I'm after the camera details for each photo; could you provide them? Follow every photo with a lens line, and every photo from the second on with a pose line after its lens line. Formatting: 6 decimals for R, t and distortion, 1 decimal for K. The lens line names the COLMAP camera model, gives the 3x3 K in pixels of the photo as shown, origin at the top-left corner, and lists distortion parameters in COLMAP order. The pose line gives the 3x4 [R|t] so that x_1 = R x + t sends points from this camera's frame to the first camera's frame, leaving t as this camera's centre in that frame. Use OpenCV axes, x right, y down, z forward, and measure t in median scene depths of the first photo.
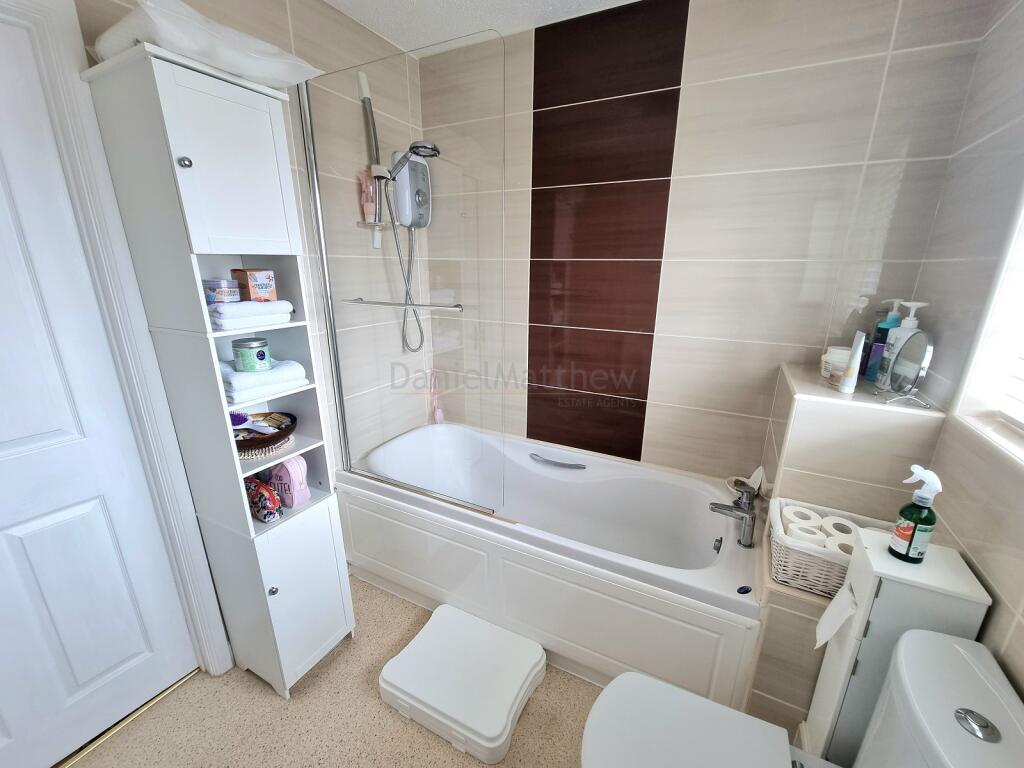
lens RADIAL K [[420.0, 0, 515.5], [0, 420.0, 389.0], [0, 0, 1]] dist [-0.001299, -0.000911]
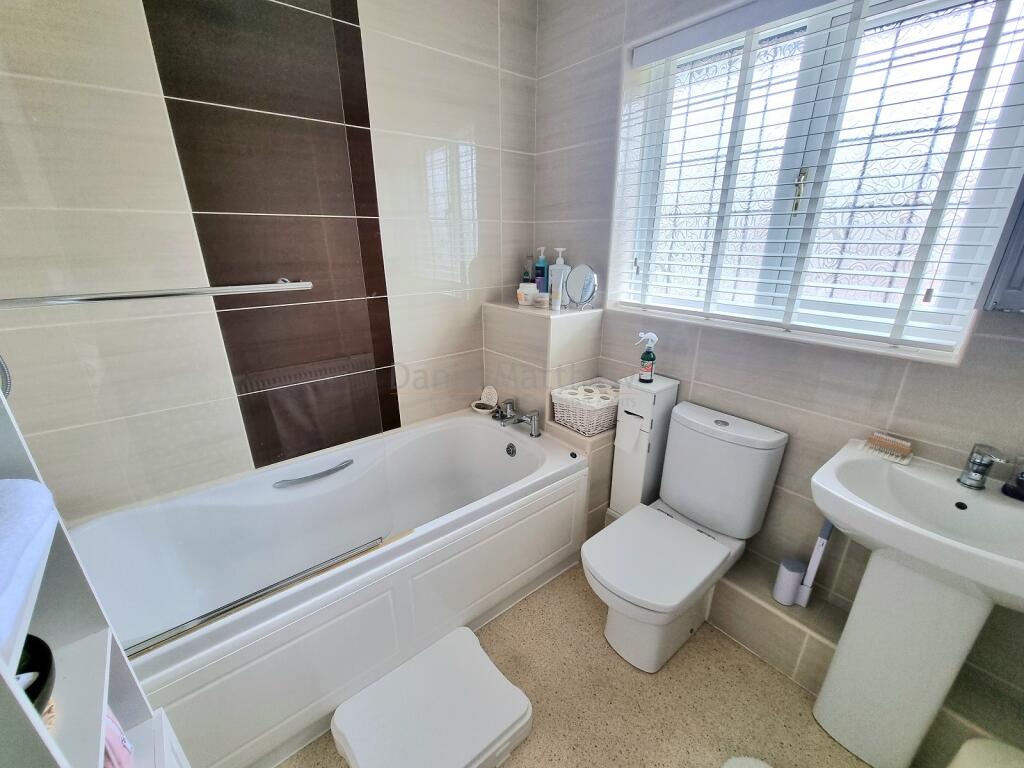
lens RADIAL K [[420.0, 0, 513.9], [0, 420.0, 390.1], [0, 0, 1]] dist [-0.001299, -0.000911]
pose [[0.403428, -0.323675, 0.855851, -0.543720], [0.260478, 0.937270, 0.231683, -0.090760], [-0.877153, 0.129463, 0.462431, 0.379985]]
